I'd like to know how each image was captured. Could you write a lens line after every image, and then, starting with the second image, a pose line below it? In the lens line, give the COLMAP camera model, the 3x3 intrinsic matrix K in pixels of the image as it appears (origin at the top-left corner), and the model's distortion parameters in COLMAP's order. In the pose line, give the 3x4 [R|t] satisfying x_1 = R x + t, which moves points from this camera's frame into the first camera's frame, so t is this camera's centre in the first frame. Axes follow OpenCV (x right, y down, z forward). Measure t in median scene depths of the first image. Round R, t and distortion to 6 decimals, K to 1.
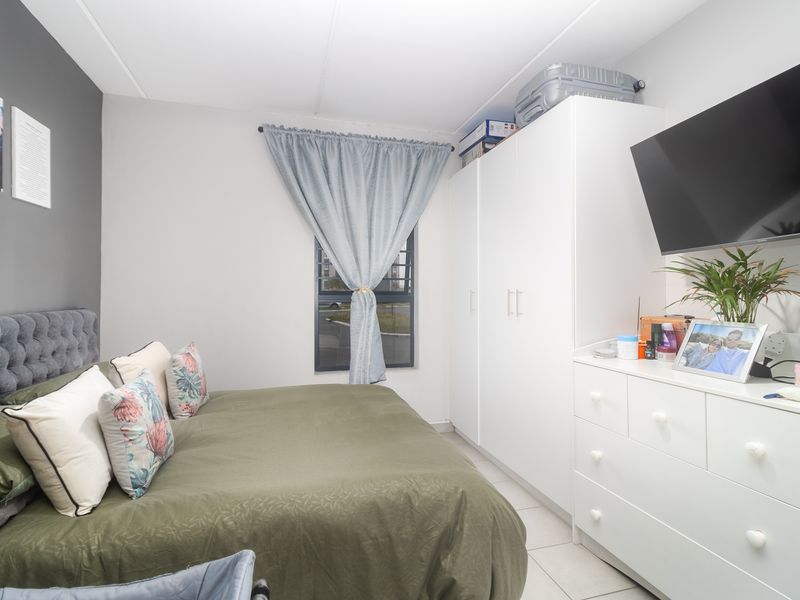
lens RADIAL K [[416.3, 0, 399.4], [0, 416.3, 289.6], [0, 0, 1]] dist [0.001616, -0.000684]
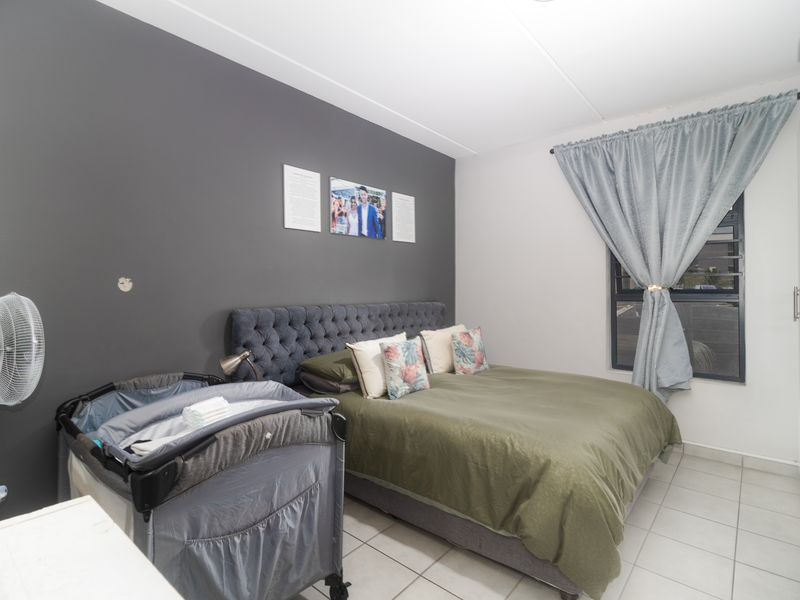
lens RADIAL K [[416.3, 0, 399.4], [0, 416.3, 289.6], [0, 0, 1]] dist [0.001616, -0.000684]
pose [[0.547341, -0.005515, -0.836891, 0.575779], [0.009012, 0.999959, -0.000696, -0.000316], [0.836861, -0.007161, 0.547369, 0.000314]]
